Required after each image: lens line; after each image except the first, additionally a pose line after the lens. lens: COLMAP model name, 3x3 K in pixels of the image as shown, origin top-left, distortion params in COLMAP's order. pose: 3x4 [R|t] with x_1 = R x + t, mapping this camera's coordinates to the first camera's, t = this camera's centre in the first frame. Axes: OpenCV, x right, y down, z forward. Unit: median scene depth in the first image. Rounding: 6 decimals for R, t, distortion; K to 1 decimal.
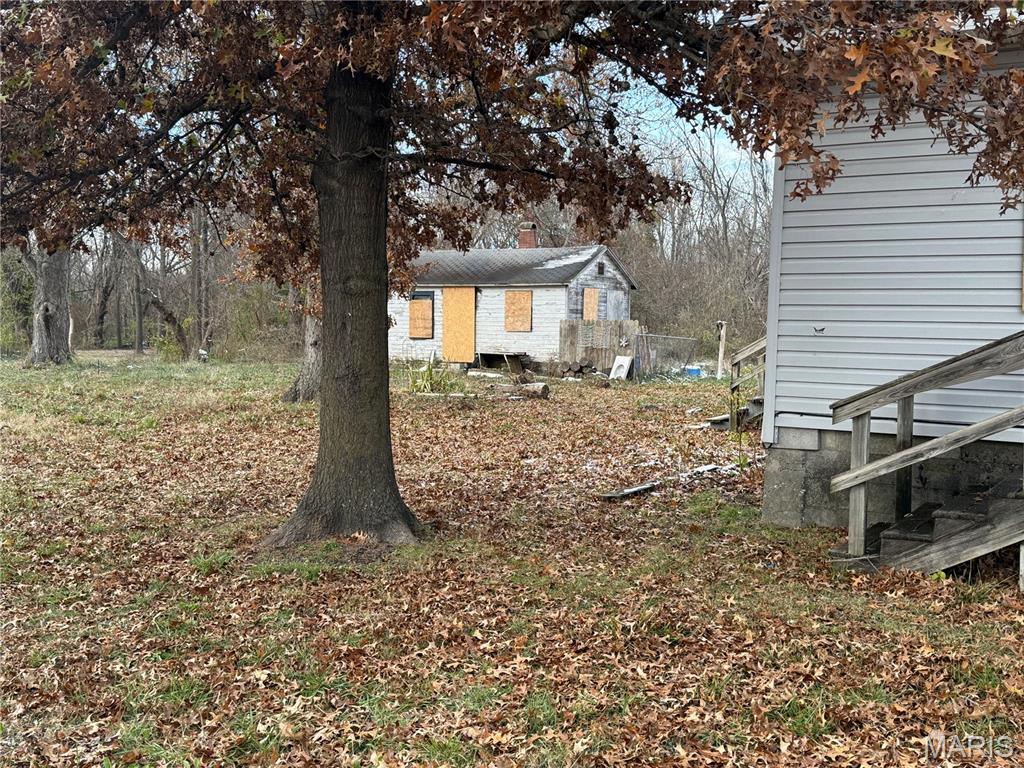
lens RADIAL K [[1112.0, 0, 512.0], [0, 1112.0, 384.0], [0, 0, 1]] dist [0.239125, -0.530528]
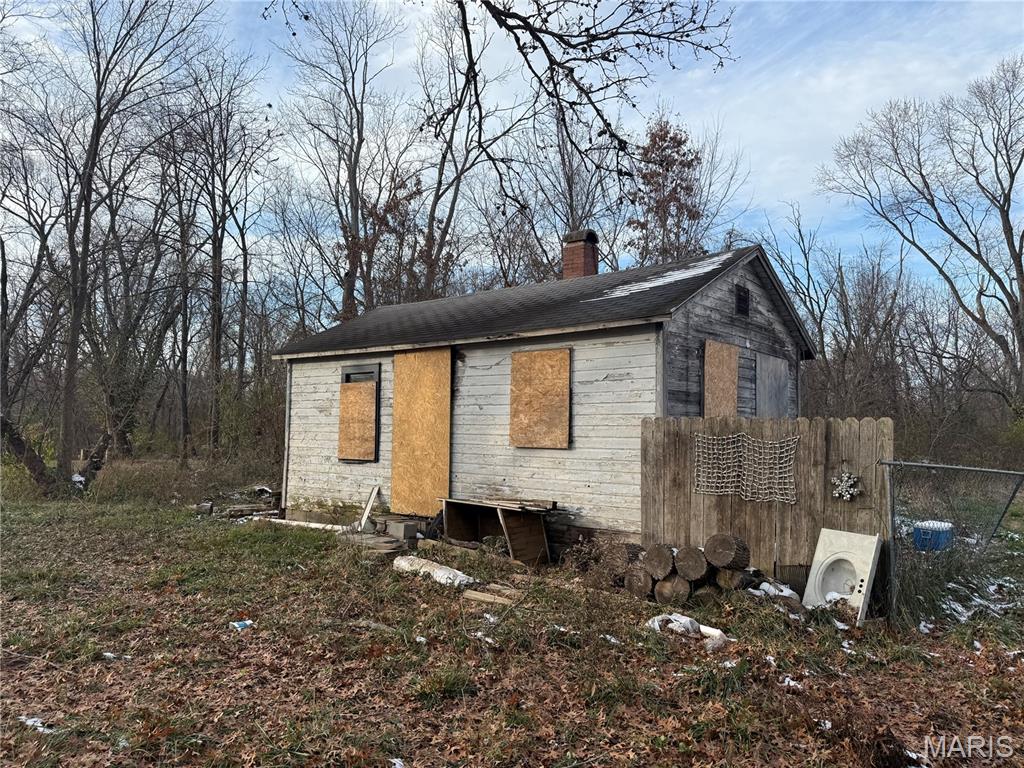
lens RADIAL K [[705.7, 0, 512.0], [0, 705.7, 384.0], [0, 0, 1]] dist [0.016663, -0.027746]
pose [[0.986914, -0.008309, -0.161032, 0.218390], [-0.012927, 0.991381, -0.130374, -0.215198], [0.160728, 0.130750, 0.978300, 4.348209]]
